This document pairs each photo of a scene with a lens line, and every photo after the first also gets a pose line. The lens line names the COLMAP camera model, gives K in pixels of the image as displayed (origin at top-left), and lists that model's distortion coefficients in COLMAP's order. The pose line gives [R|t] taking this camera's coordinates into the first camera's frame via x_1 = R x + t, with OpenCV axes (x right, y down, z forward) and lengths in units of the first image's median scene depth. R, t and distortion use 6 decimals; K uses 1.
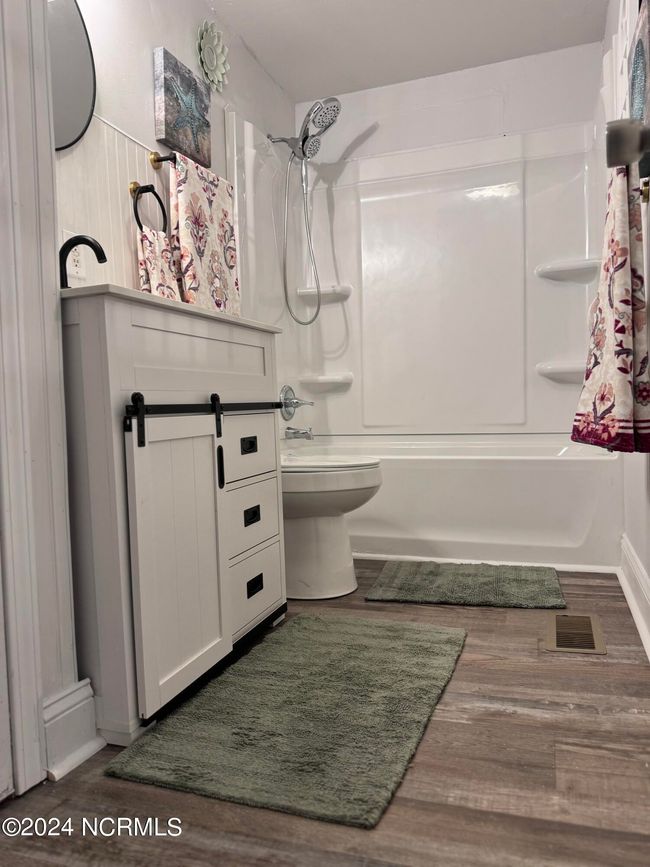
lens RADIAL K [[614.0, 0, 325.0], [0, 614.0, 433.5], [0, 0, 1]] dist [0.006427, -0.040540]
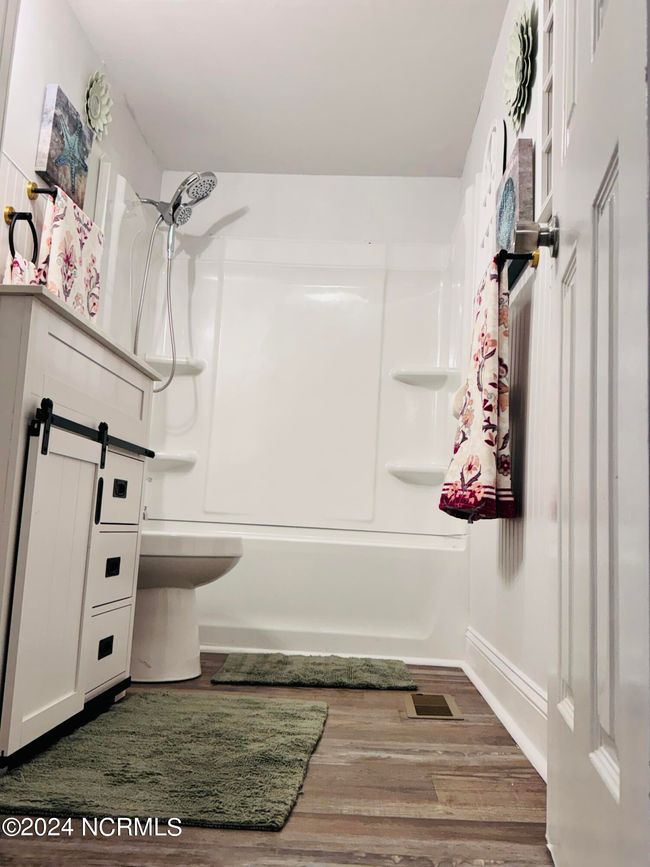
lens RADIAL K [[722.4, 0, 325.0], [0, 722.4, 433.5], [0, 0, 1]] dist [0.076026, -0.215317]
pose [[0.952457, 0.122059, 0.279156, -0.160409], [-0.068740, 0.978709, -0.193399, 0.141167], [-0.296818, 0.165015, 0.940568, -0.158107]]
